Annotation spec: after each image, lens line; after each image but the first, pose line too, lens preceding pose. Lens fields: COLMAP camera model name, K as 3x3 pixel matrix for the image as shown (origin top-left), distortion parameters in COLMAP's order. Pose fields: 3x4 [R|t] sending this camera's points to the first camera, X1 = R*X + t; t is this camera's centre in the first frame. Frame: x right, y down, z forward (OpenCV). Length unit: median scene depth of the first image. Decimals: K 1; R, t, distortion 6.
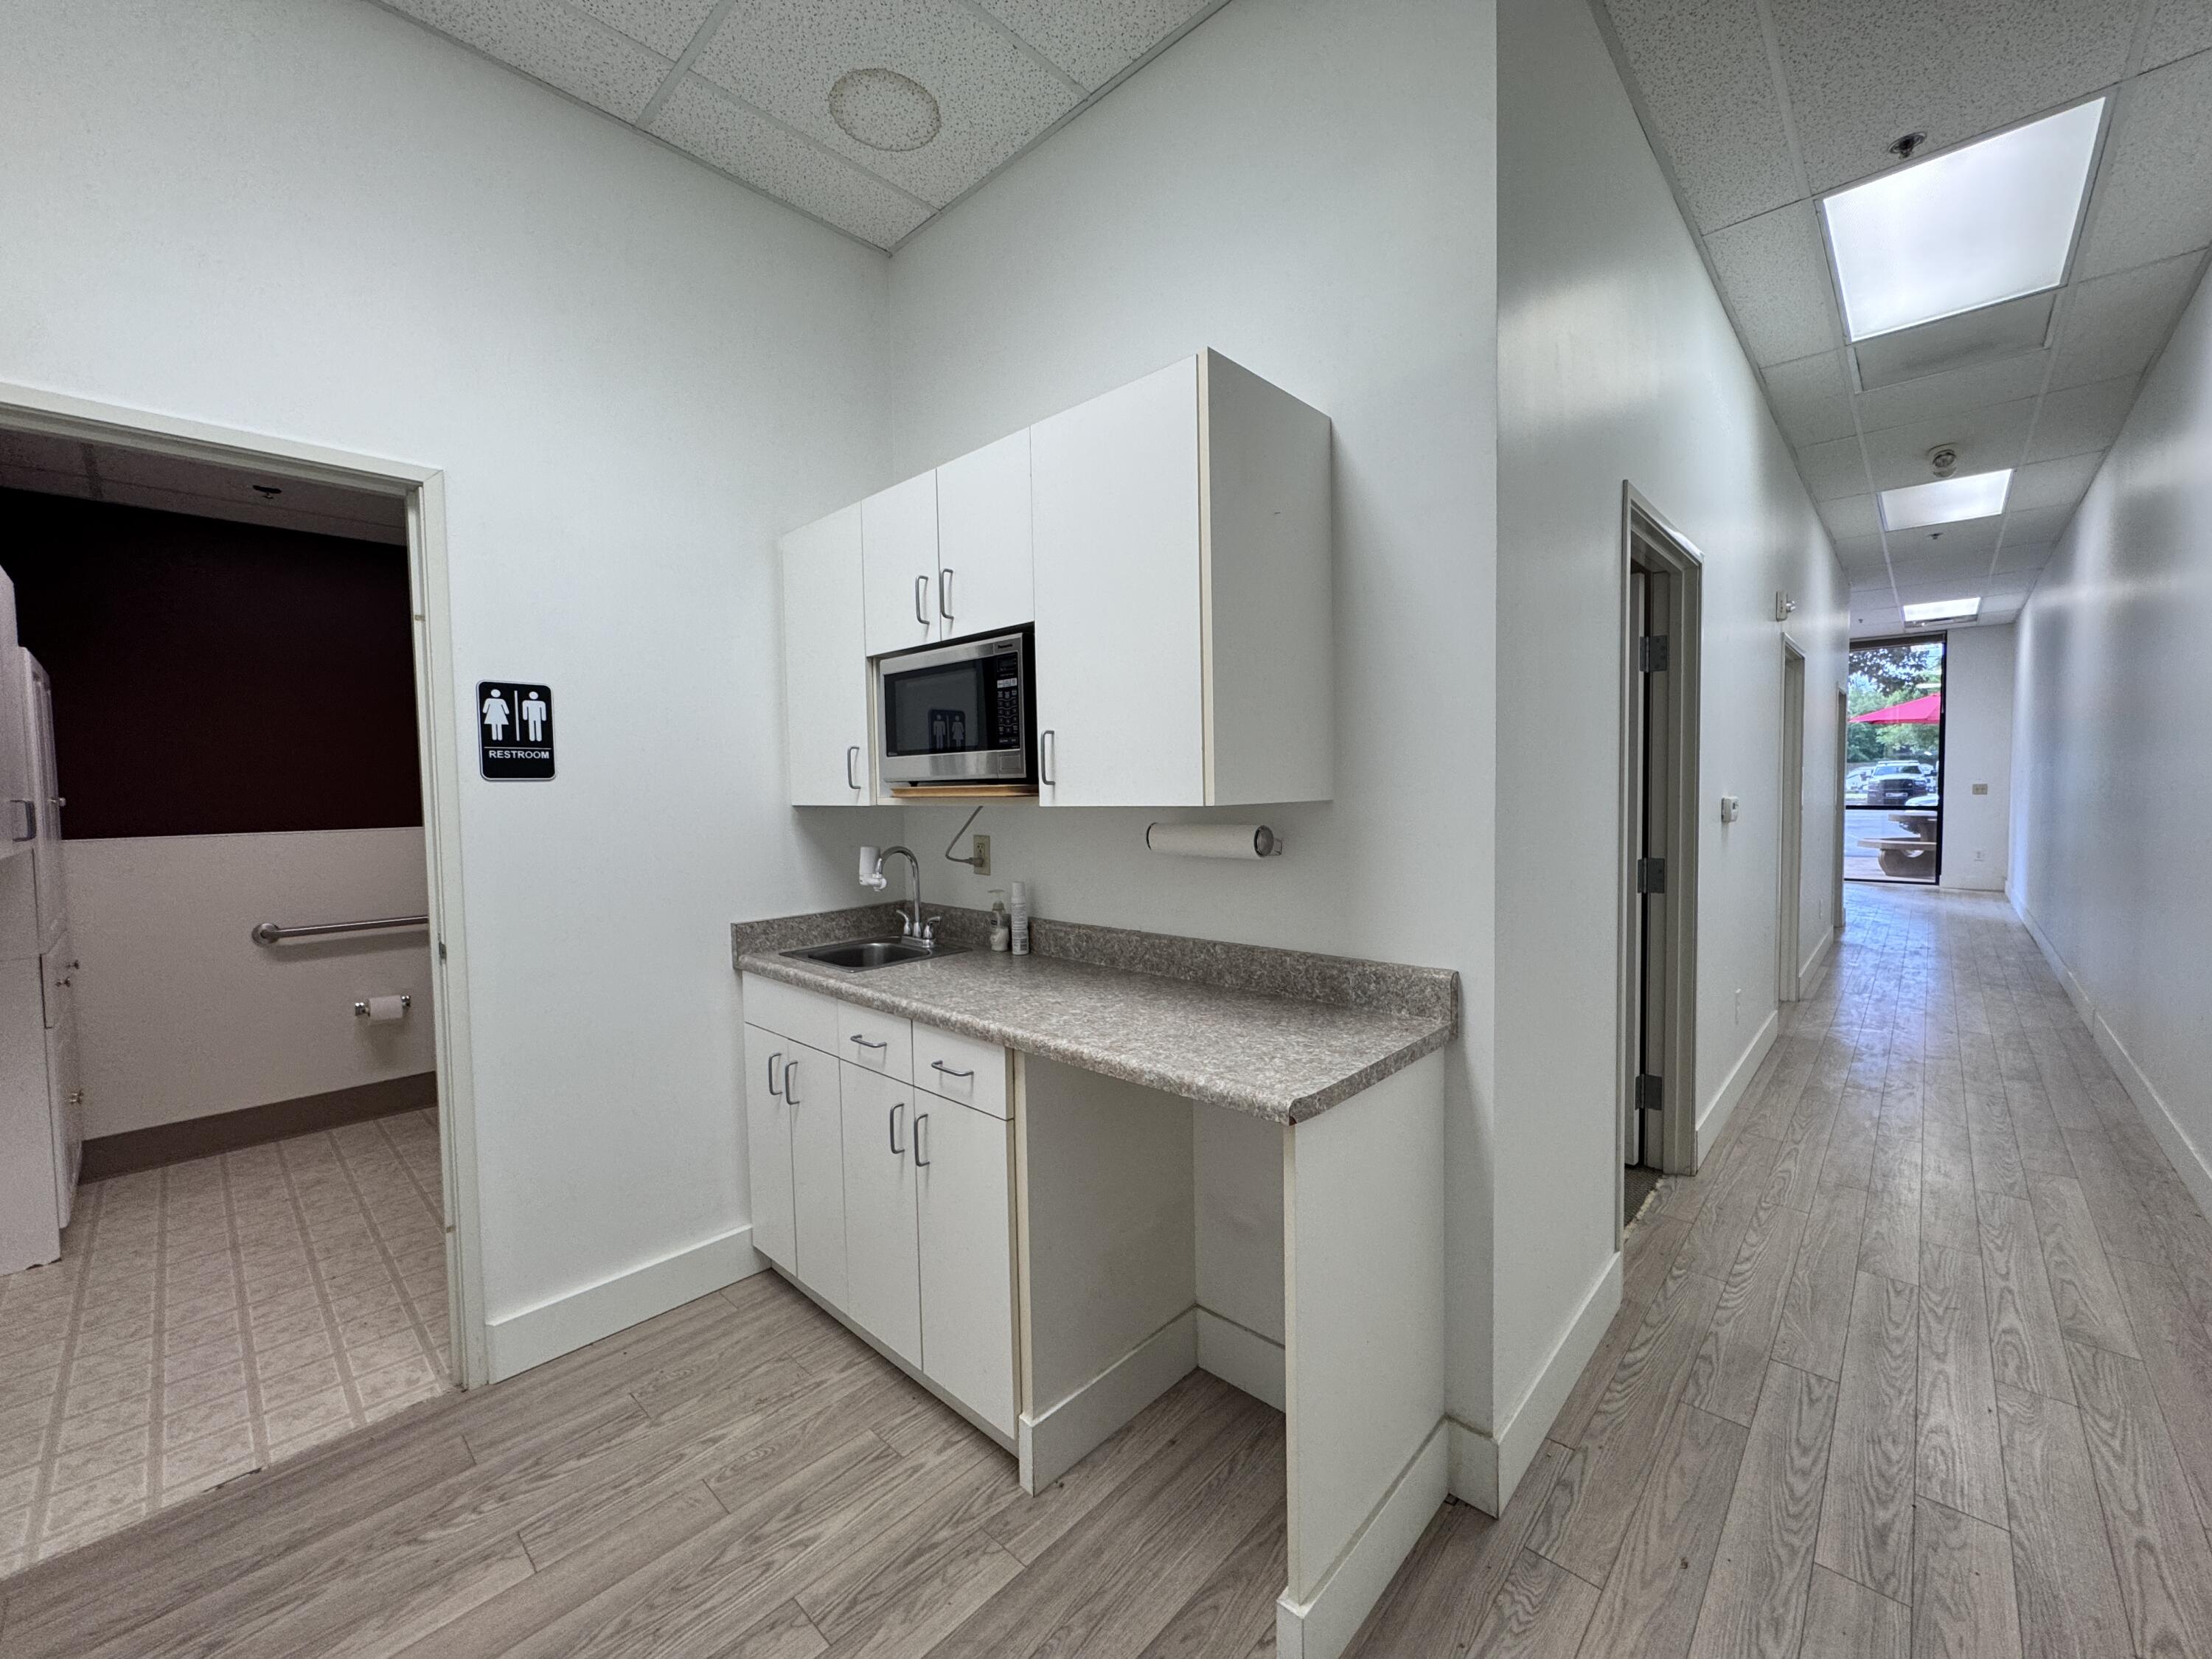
lens RADIAL K [[879.1, 0, 1108.7], [0, 879.1, 846.0], [0, 0, 1]] dist [-0.000966, -0.000176]
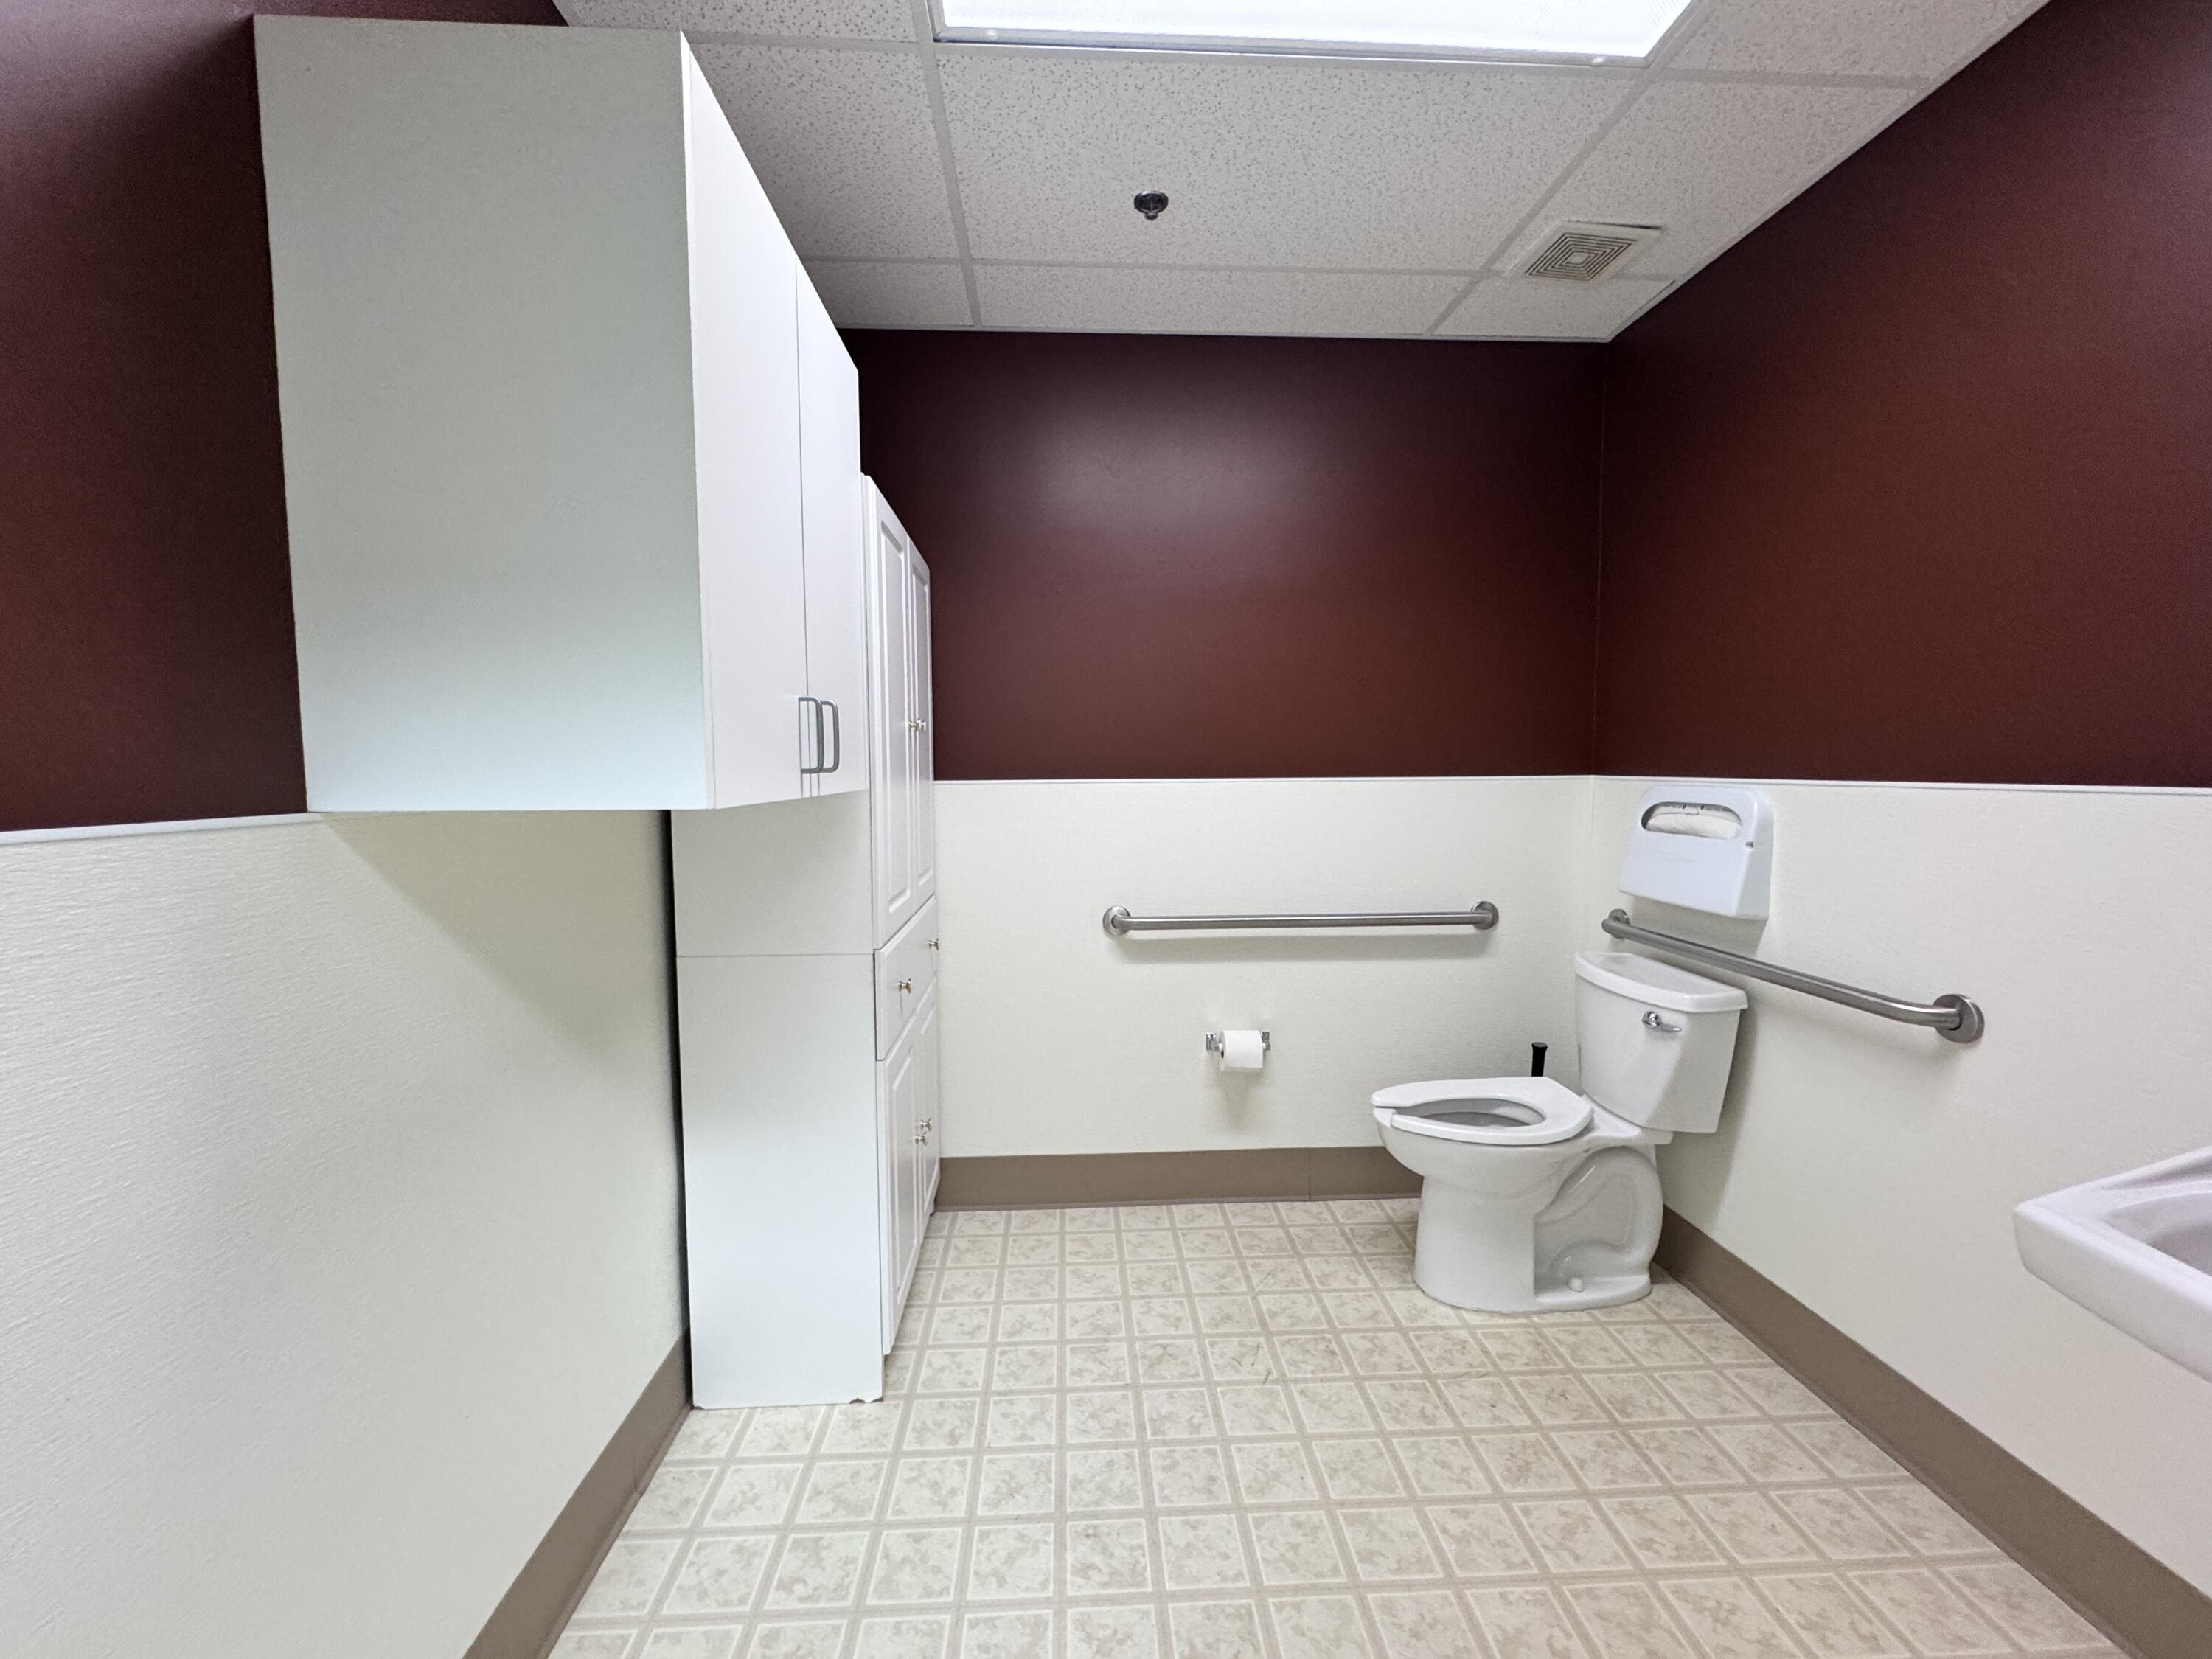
lens RADIAL K [[879.1, 0, 1108.7], [0, 879.1, 846.0], [0, 0, 1]] dist [-0.000966, -0.000176]
pose [[0.723143, 0.071011, -0.687038, -0.528145], [-0.040102, 0.997340, 0.060874, -0.002069], [0.689533, -0.016469, 0.724067, 0.530930]]
